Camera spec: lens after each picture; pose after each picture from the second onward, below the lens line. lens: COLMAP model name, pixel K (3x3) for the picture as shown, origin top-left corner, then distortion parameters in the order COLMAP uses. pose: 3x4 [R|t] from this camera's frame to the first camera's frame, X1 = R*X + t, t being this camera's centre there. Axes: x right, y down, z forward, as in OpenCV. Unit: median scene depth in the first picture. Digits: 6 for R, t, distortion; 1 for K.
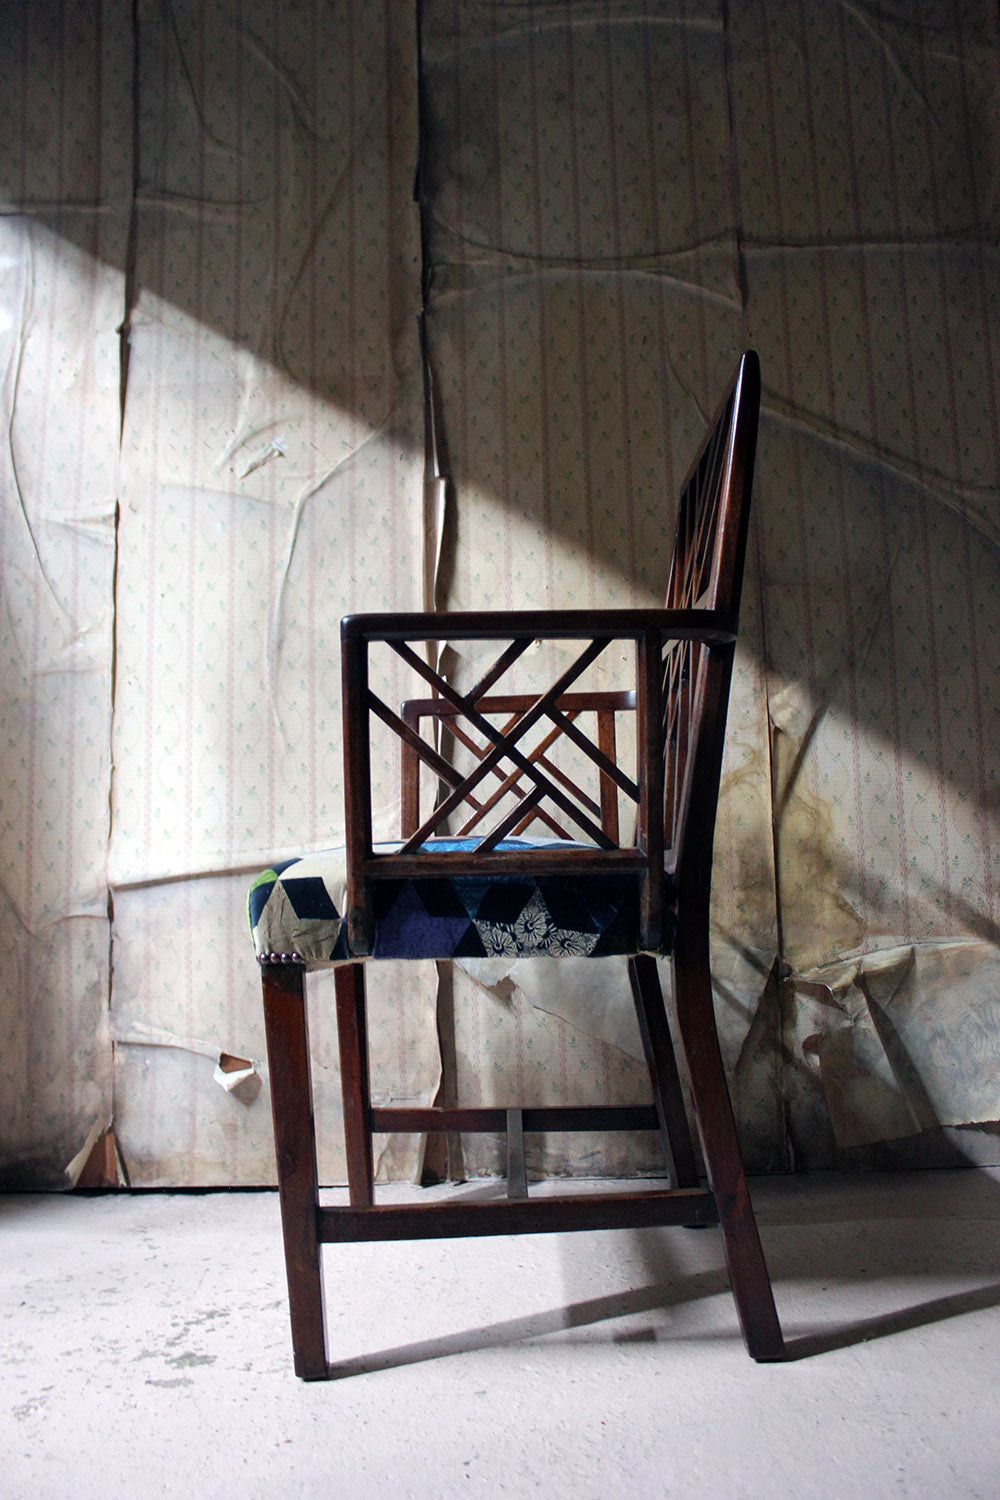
lens RADIAL K [[1226.5, 0, 496.4], [0, 1226.5, 743.8], [0, 0, 1]] dist [-0.160051, 0.130558]
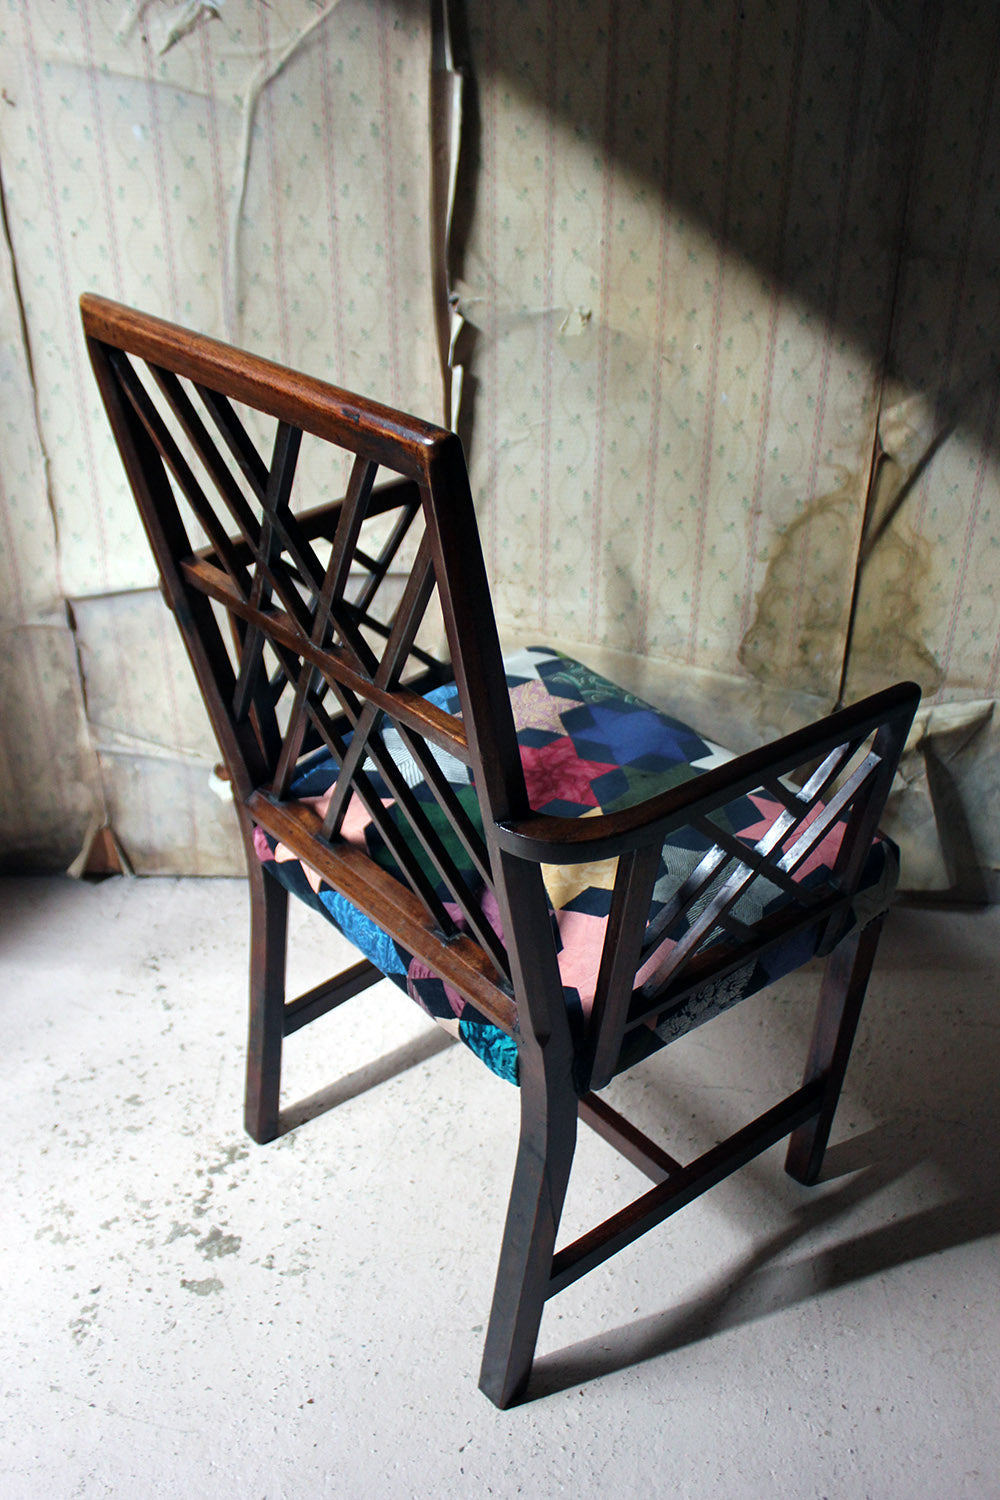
lens RADIAL K [[1357.2, 0, 483.9], [0, 1357.2, 732.3], [0, 0, 1]] dist [-0.117876, 0.075237]
pose [[0.999055, 0.036713, -0.023250, 0.000715], [-0.014525, 0.786363, 0.617594, -0.393408], [0.040957, -0.616673, 0.786153, 0.202322]]
